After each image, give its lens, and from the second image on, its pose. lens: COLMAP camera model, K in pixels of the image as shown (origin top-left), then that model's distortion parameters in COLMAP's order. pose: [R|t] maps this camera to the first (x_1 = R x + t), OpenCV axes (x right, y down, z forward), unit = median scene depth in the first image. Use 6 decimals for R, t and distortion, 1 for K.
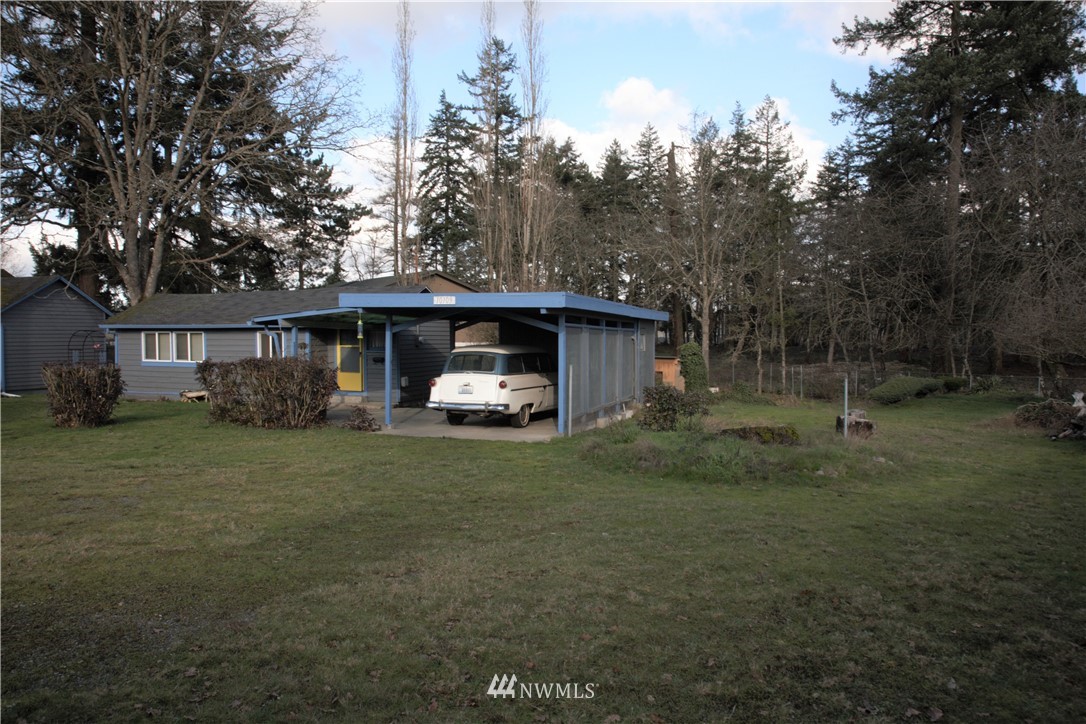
lens RADIAL K [[788.2, 0, 543.0], [0, 788.2, 362.0], [0, 0, 1]] dist [-0.108400, 0.000185]
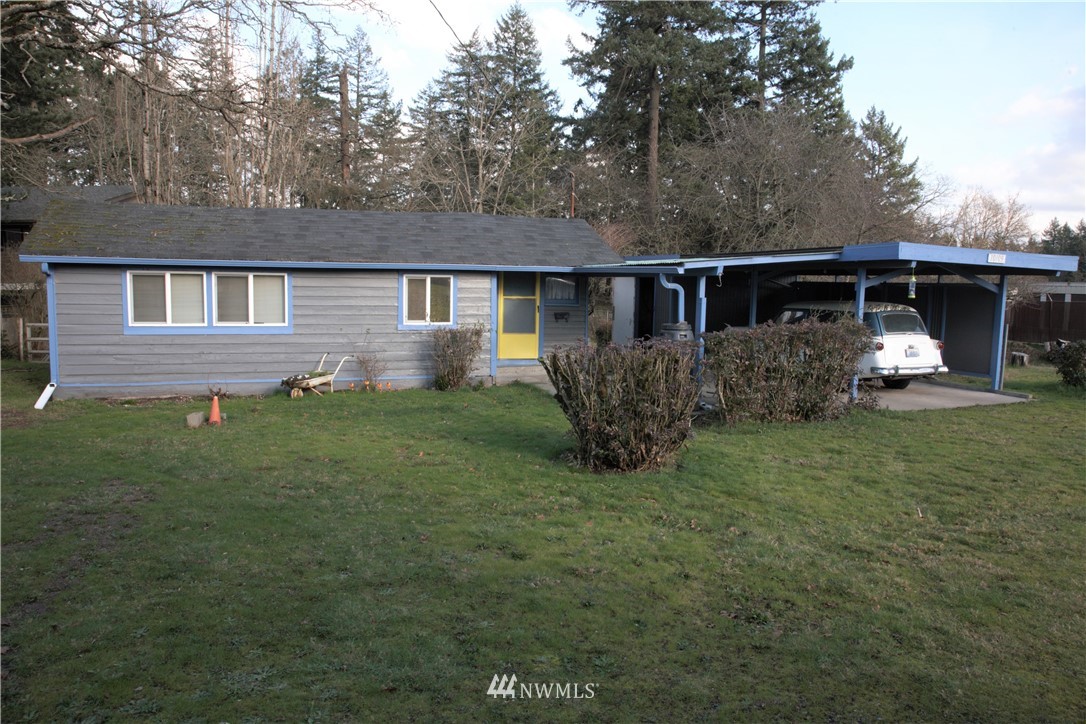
lens RADIAL K [[722.6, 0, 543.0], [0, 722.6, 362.0], [0, 0, 1]] dist [-0.004233, -0.000989]
pose [[0.768503, -0.067200, 0.636307, -0.626019], [0.003910, 0.994944, 0.100353, -0.025582], [-0.639834, -0.074634, 0.764880, 0.430155]]
